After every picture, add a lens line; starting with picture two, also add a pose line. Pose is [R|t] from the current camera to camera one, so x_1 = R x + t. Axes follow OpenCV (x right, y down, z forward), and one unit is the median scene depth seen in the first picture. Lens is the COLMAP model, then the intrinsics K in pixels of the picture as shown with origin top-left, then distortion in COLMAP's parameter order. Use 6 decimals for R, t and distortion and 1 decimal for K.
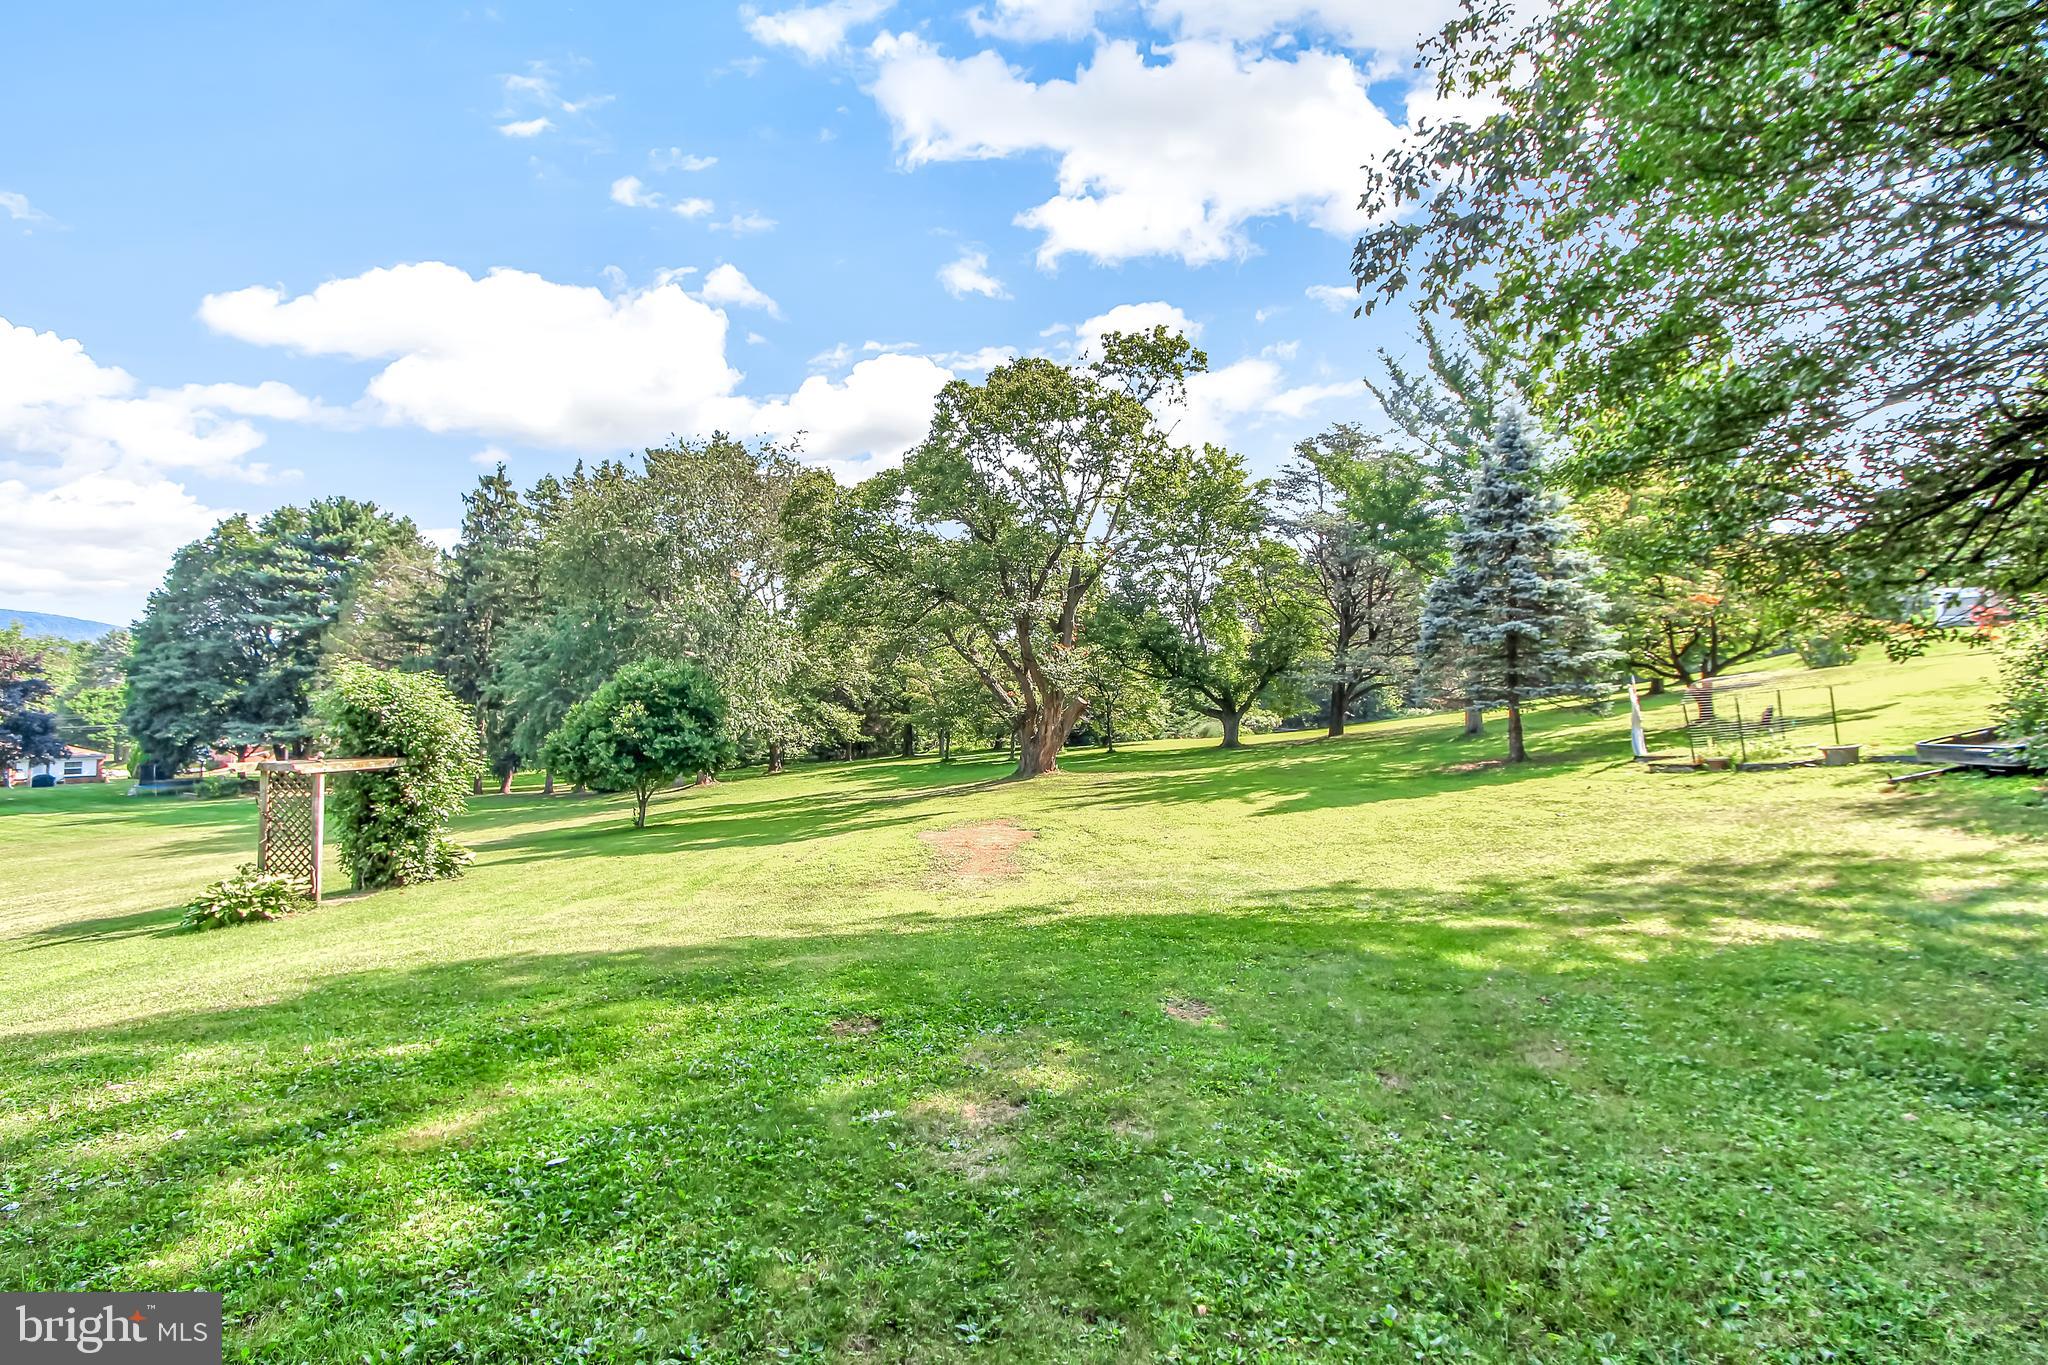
lens RADIAL K [[947.9, 0, 1017.6], [0, 947.9, 668.7], [0, 0, 1]] dist [0.004560, 0.001605]
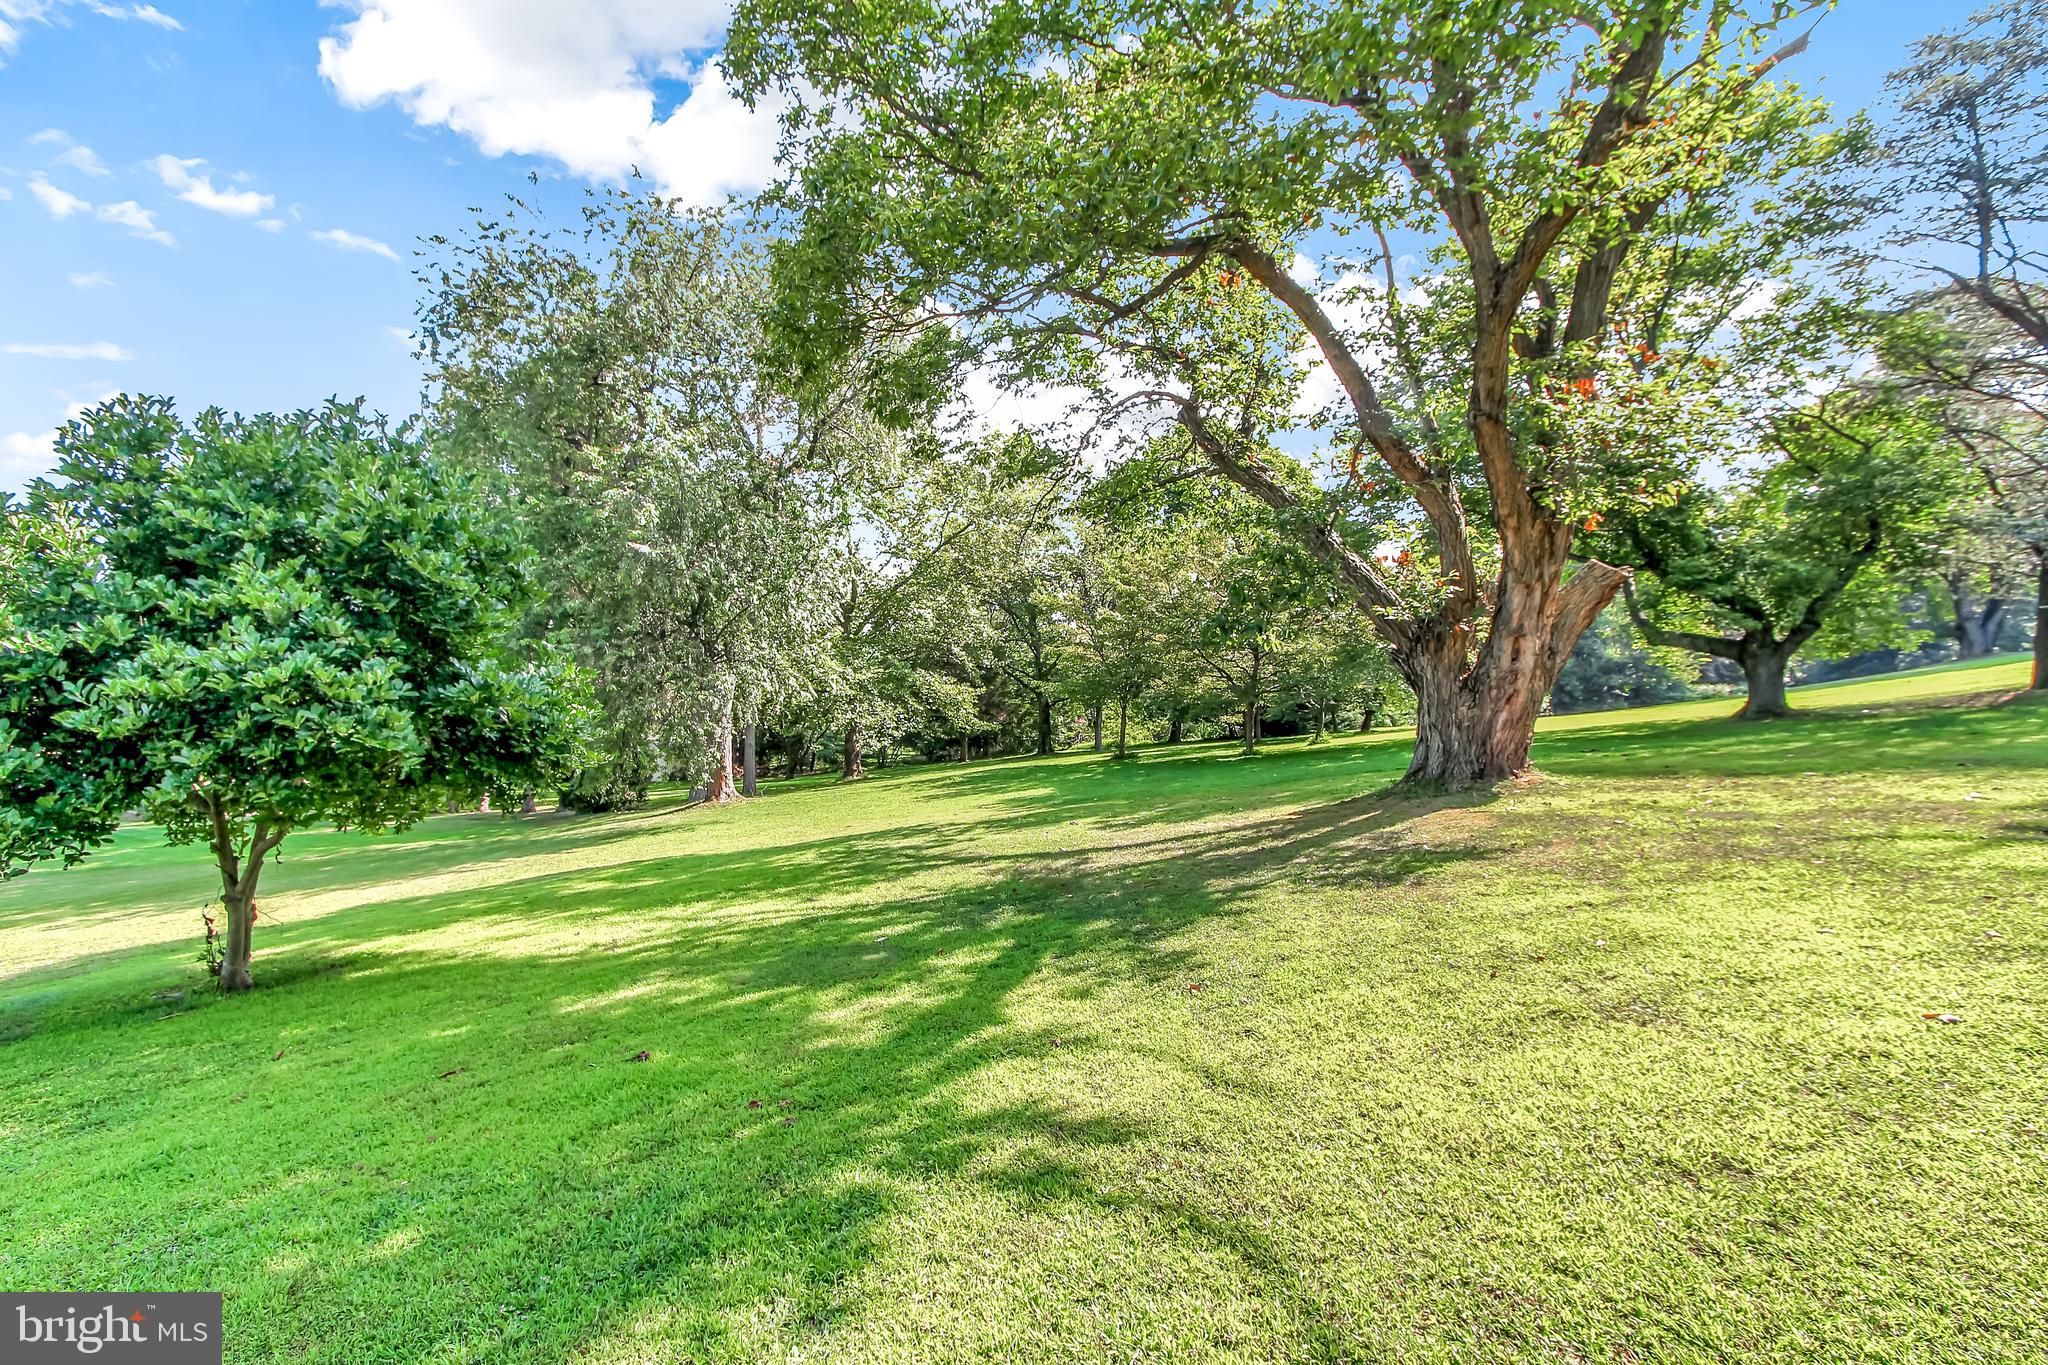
lens RADIAL K [[947.9, 0, 1020.4], [0, 947.9, 681.5], [0, 0, 1]] dist [0.004560, 0.001605]
pose [[0.992488, -0.020662, -0.120584, -0.072063], [0.021932, 0.999717, 0.009213, 0.046761], [0.120359, -0.011788, 0.992660, 0.443189]]
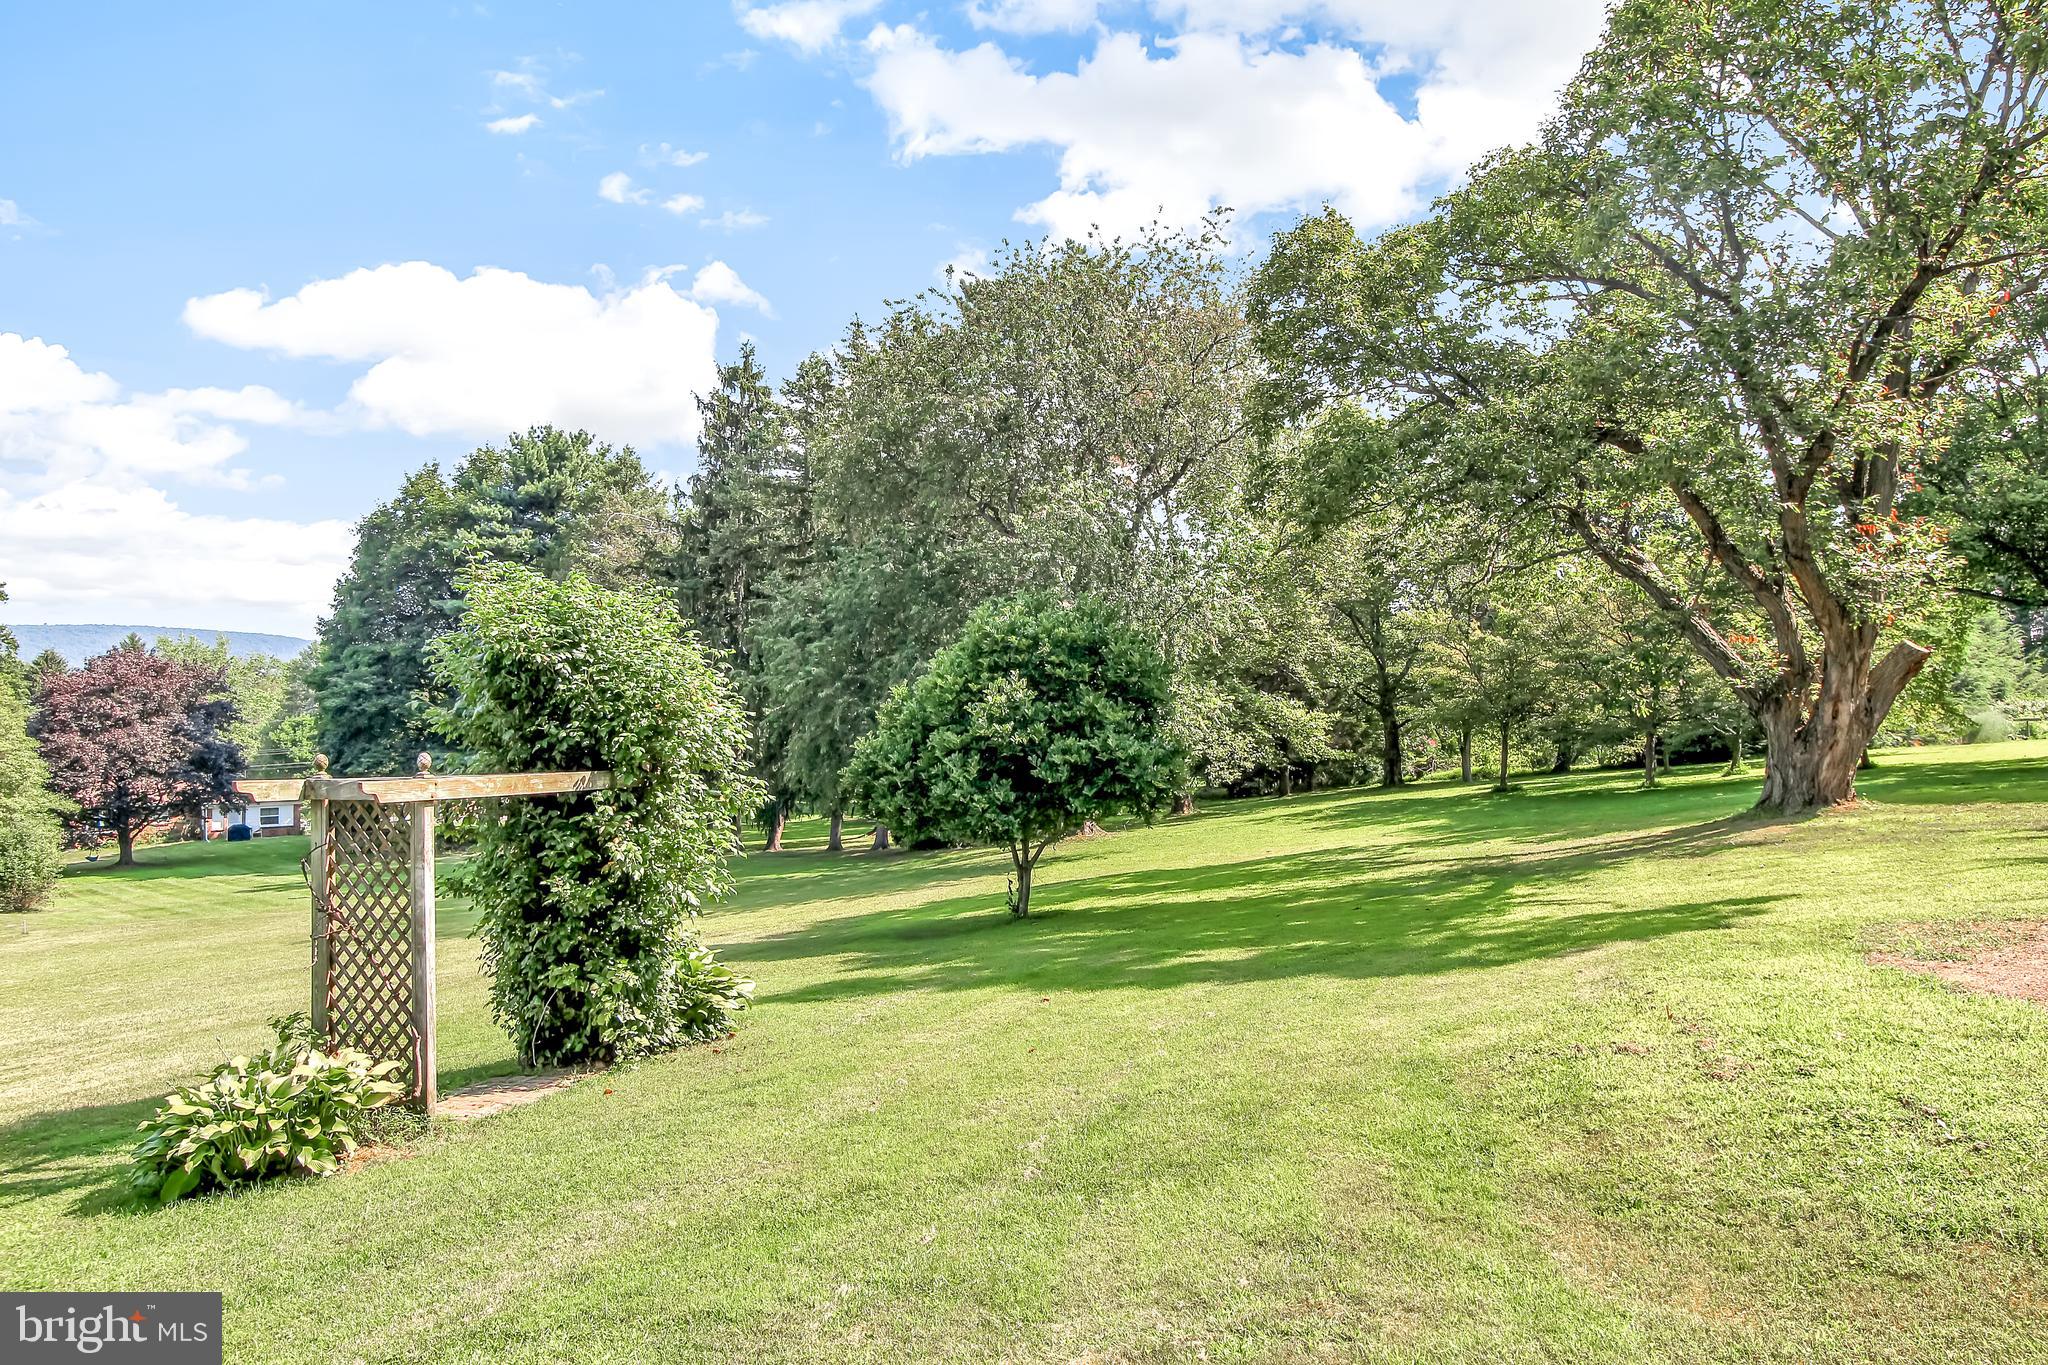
lens RADIAL K [[1438.8, 0, 1017.1], [0, 1438.8, 677.0], [0, 0, 1]] dist [-0.012576, 0.008778]
pose [[0.949494, -0.037508, -0.311534, -0.089196], [0.040944, 0.999151, 0.004496, 0.019176], [0.311101, -0.017025, 0.950224, 0.149234]]
